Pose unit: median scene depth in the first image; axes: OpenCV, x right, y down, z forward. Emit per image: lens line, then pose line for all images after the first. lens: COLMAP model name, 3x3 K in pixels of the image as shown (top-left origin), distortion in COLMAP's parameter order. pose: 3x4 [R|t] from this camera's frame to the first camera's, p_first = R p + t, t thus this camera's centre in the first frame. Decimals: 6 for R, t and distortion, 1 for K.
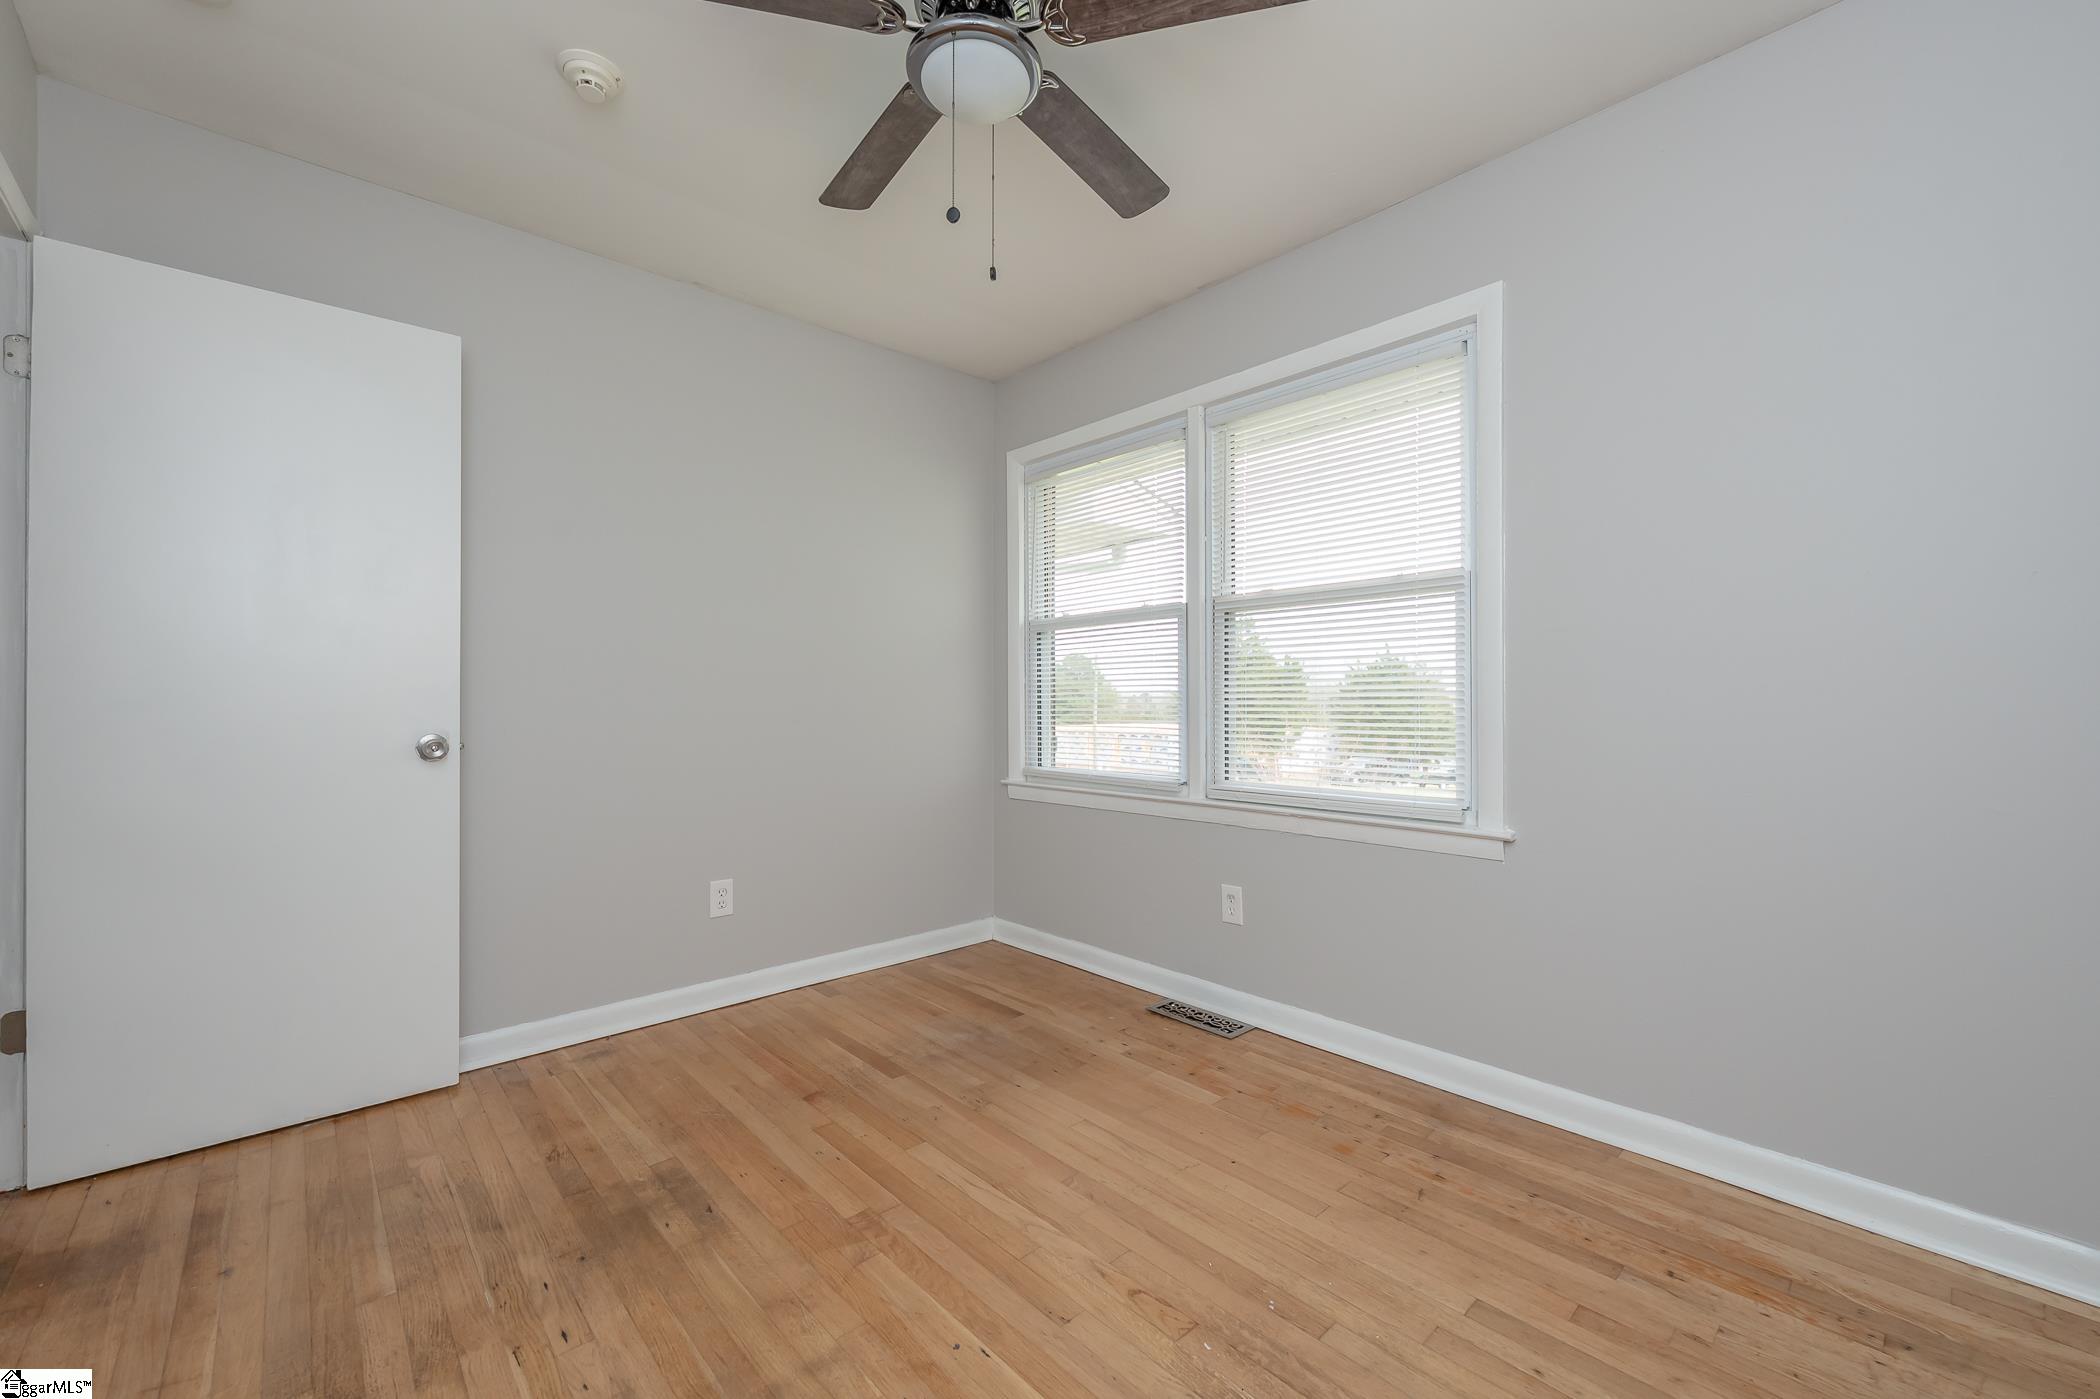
lens RADIAL K [[866.8, 0, 1070.0], [0, 866.8, 702.6], [0, 0, 1]] dist [-0.000703, 0.000164]
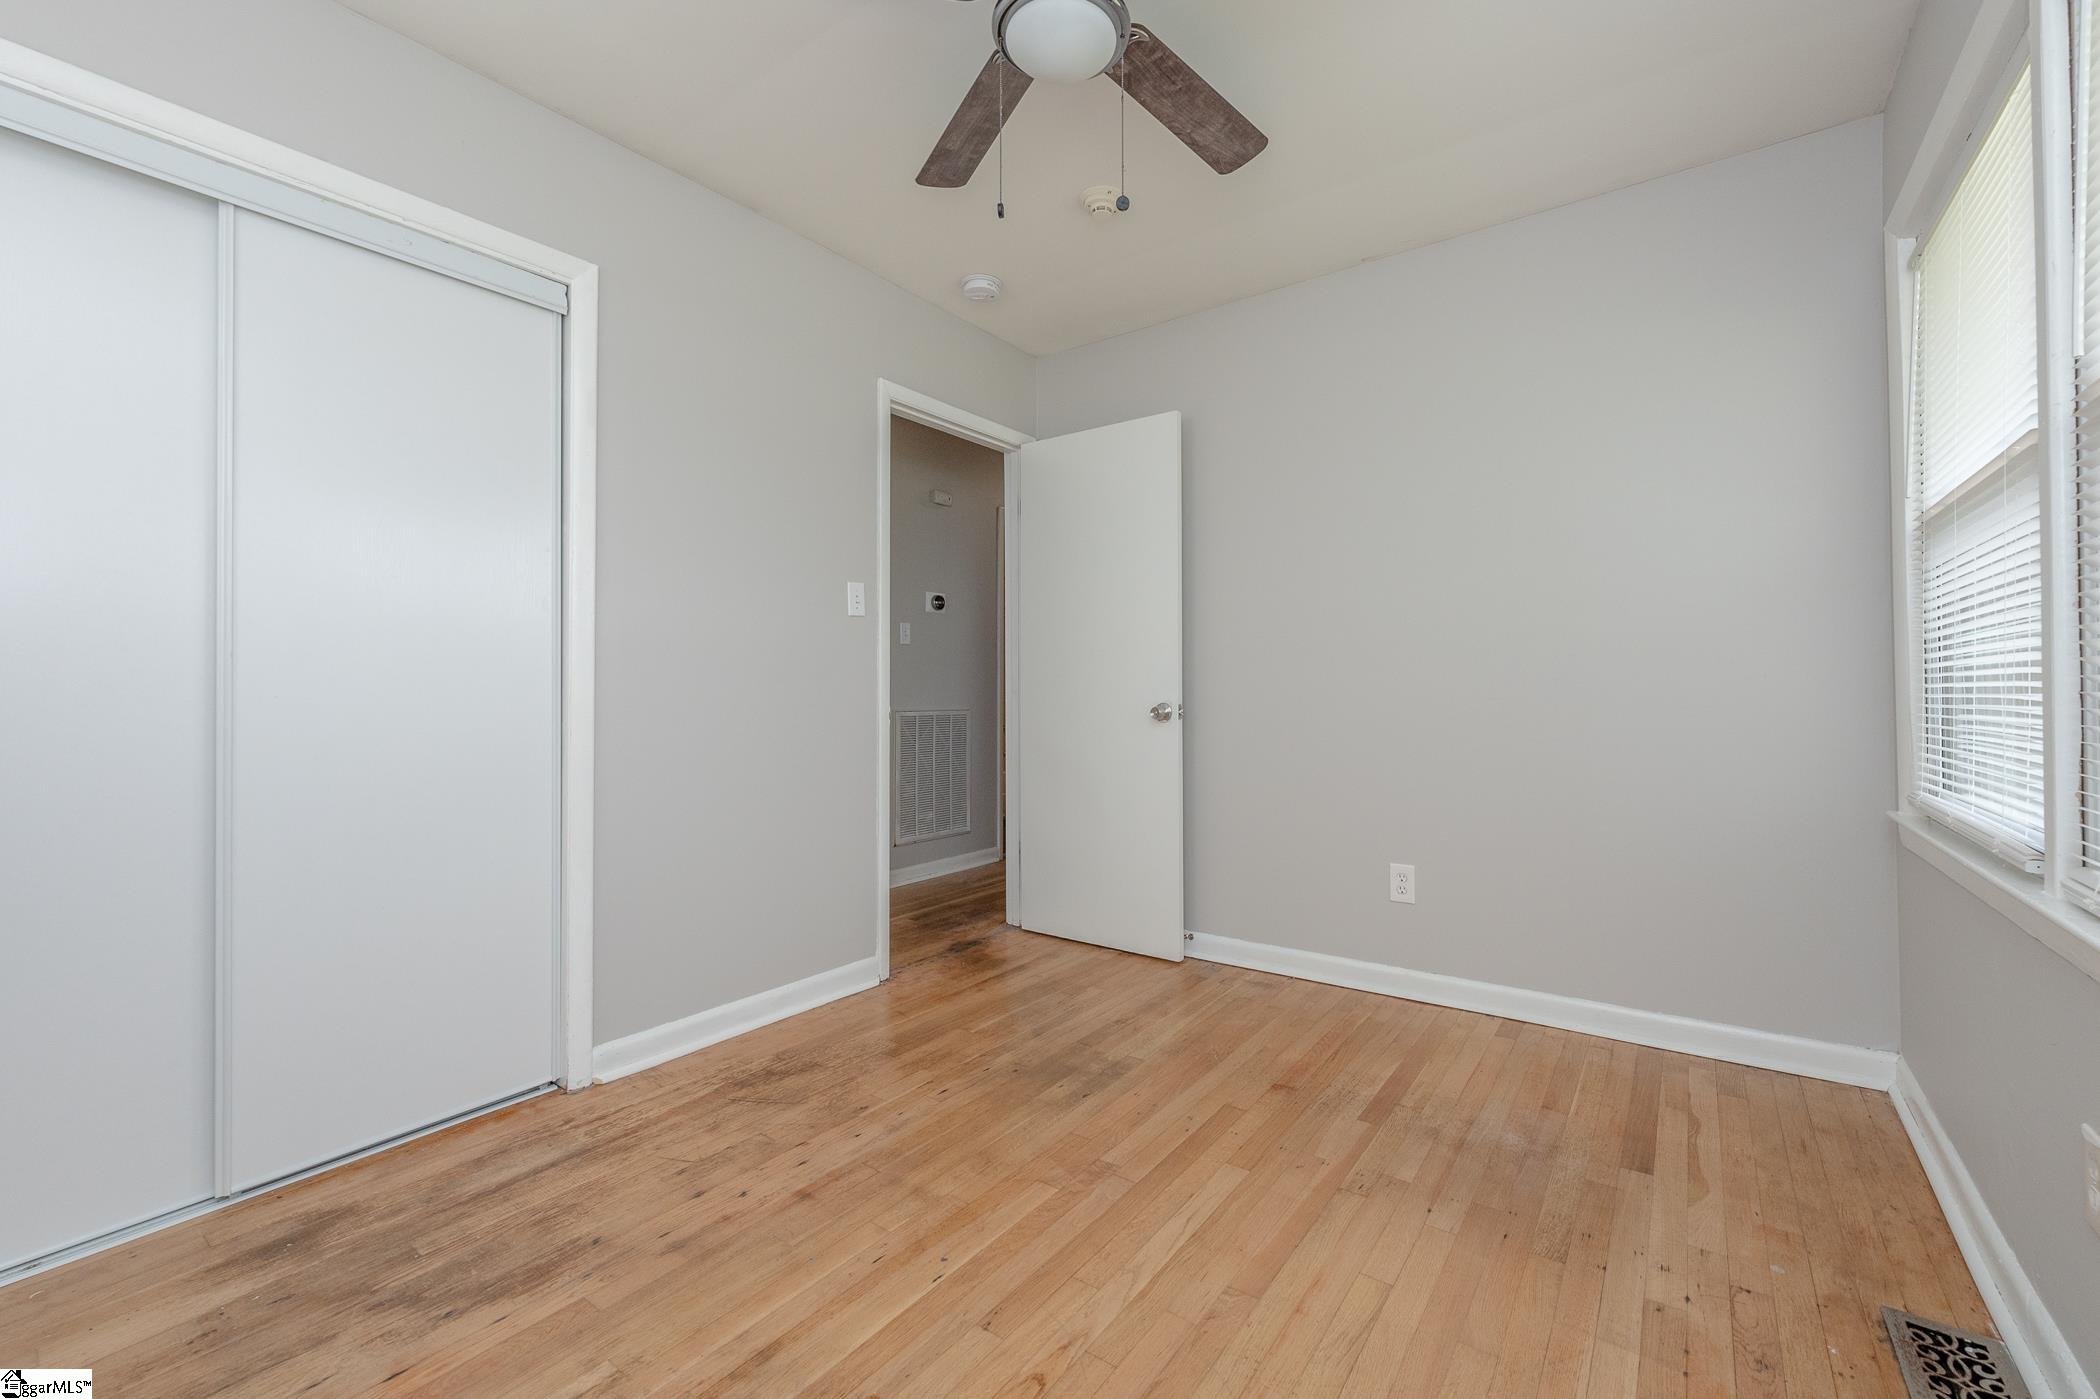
lens RADIAL K [[866.8, 0, 1057.3], [0, 866.8, 686.4], [0, 0, 1]] dist [-0.000703, 0.000164]
pose [[0.172331, -0.001416, -0.985038, 0.667254], [0.002804, 0.999996, -0.000947, 0.011038], [0.985035, -0.002599, 0.172334, 0.649047]]
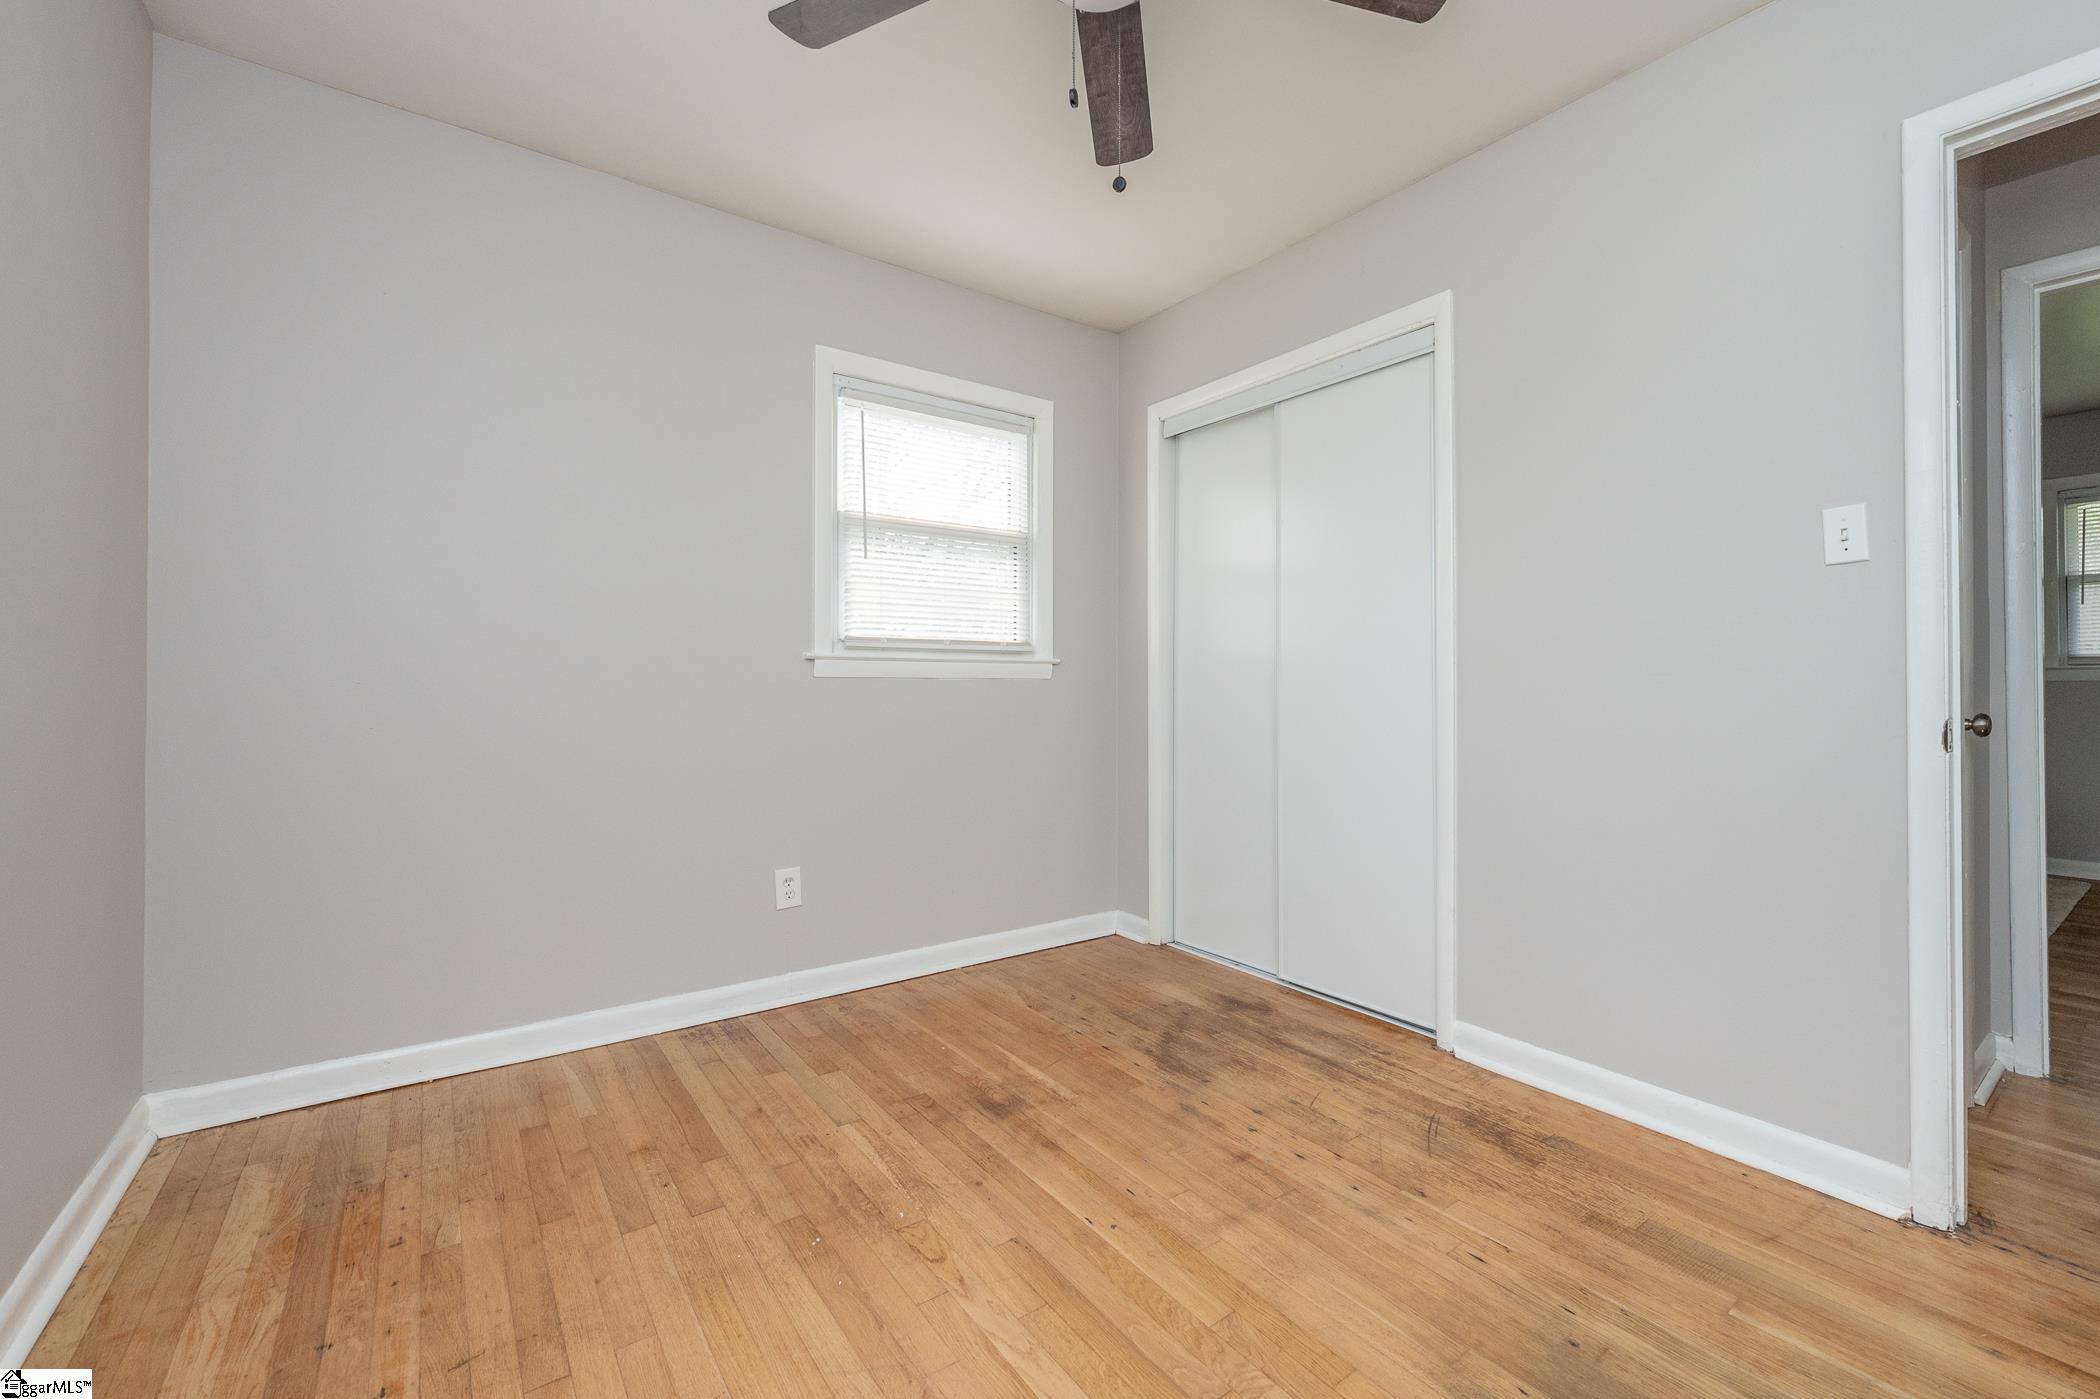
lens RADIAL K [[866.8, 0, 1113.9], [0, 866.8, 677.2], [0, 0, 1]] dist [-0.000703, 0.000164]
pose [[-0.995649, -0.001401, 0.093172, -0.161972], [-0.002244, 0.999958, -0.008942, 0.015259], [-0.093155, -0.009112, -0.995610, 1.467157]]
